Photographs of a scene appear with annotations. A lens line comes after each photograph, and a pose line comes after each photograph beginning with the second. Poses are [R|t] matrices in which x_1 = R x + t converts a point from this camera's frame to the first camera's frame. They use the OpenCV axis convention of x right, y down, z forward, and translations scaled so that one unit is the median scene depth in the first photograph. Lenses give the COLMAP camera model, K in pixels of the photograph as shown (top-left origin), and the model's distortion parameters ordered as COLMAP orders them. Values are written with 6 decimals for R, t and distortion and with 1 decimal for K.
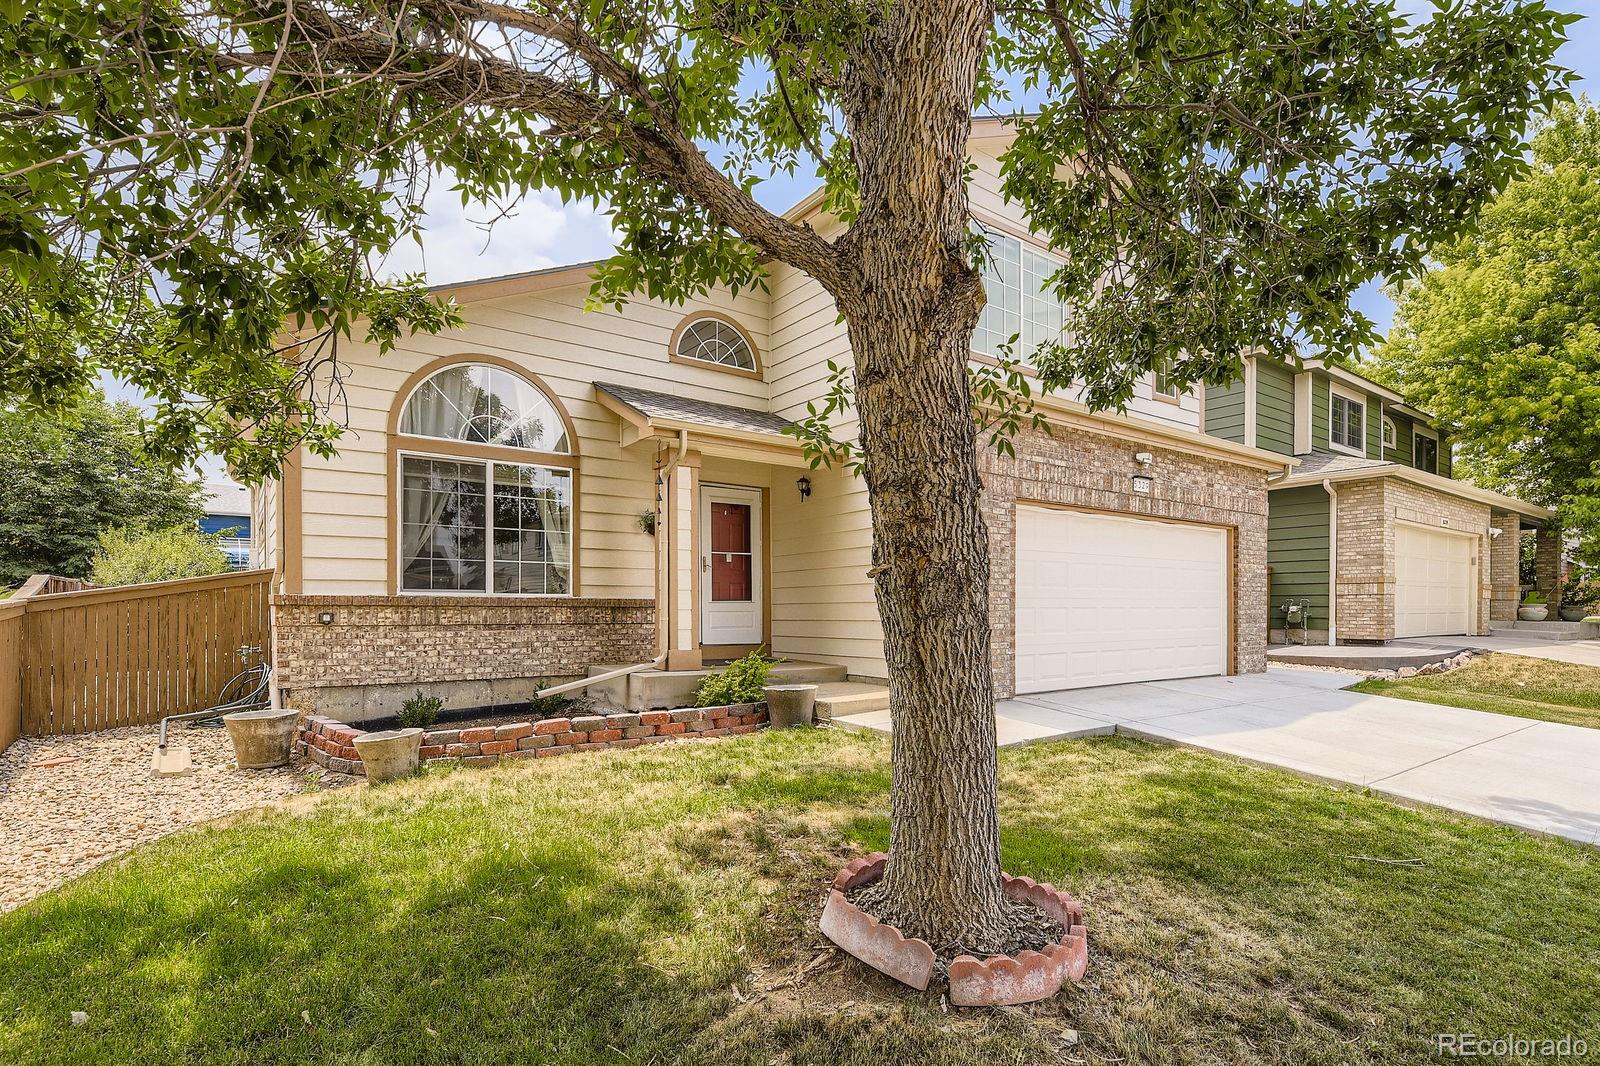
lens RADIAL K [[780.5, 0, 800.0], [0, 780.5, 533.0], [0, 0, 1]] dist [0.000490, 0.000115]
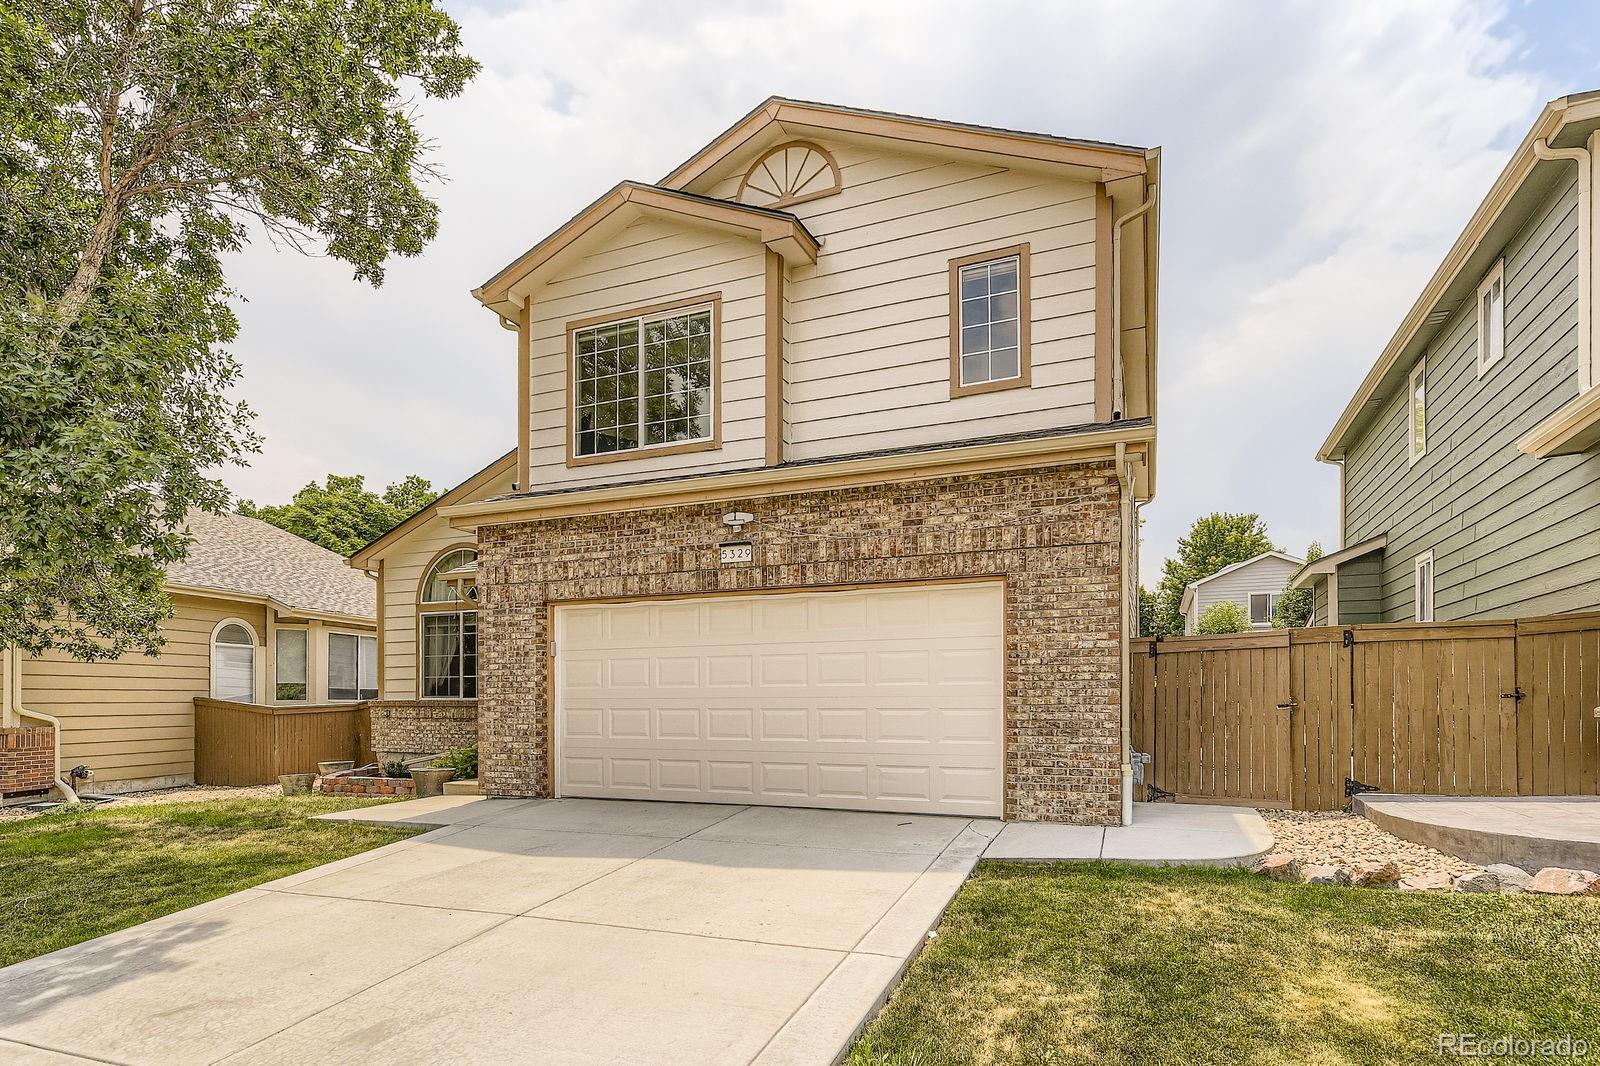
lens RADIAL K [[847.1, 0, 800.0], [0, 847.1, 533.0], [0, 0, 1]] dist [-0.000826, -0.000183]
pose [[0.522340, -0.171192, -0.835377, 1.398031], [0.084529, 0.985211, -0.149044, 0.062387], [0.848537, 0.007238, 0.529086, 0.681676]]
